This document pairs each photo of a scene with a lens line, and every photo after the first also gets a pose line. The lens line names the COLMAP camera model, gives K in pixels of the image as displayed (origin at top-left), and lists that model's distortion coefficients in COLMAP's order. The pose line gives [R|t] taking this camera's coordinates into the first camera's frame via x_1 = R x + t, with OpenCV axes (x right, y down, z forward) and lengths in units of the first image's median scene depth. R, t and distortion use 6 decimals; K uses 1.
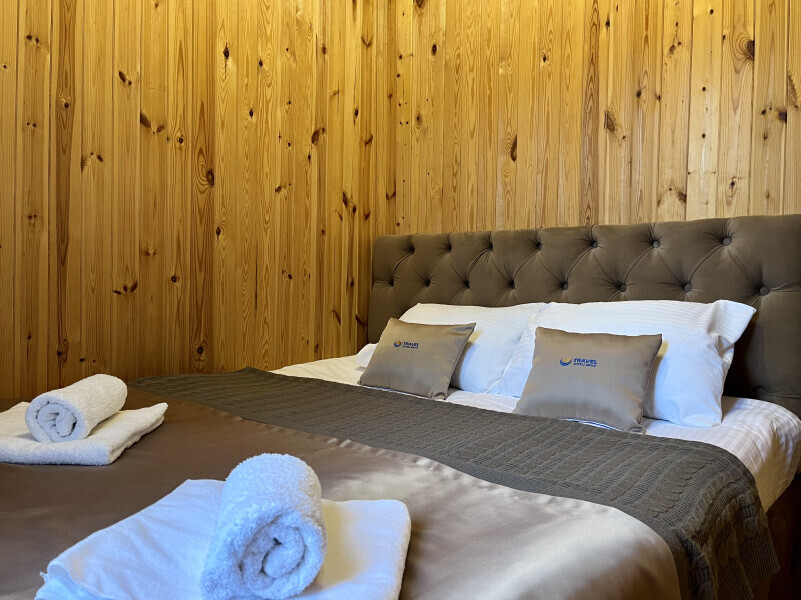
lens RADIAL K [[634.1, 0, 404.2], [0, 634.1, 283.4], [0, 0, 1]] dist [0.011377, -0.007015]
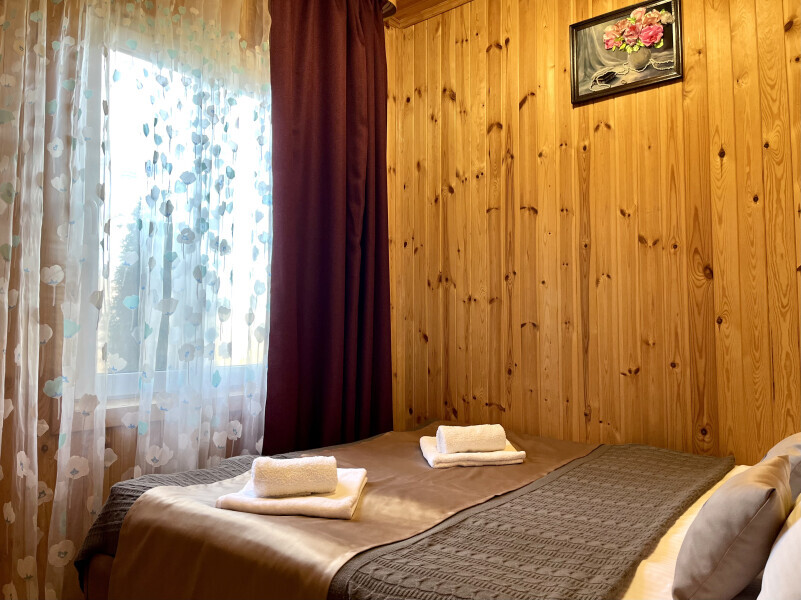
lens RADIAL K [[634.1, 0, 404.2], [0, 634.1, 283.4], [0, 0, 1]] dist [0.011377, -0.007015]
pose [[0.717494, -0.083838, -0.691501, 0.101428], [-0.012031, 0.991091, -0.132643, 0.004998], [0.696461, 0.103490, 0.710093, -0.188140]]
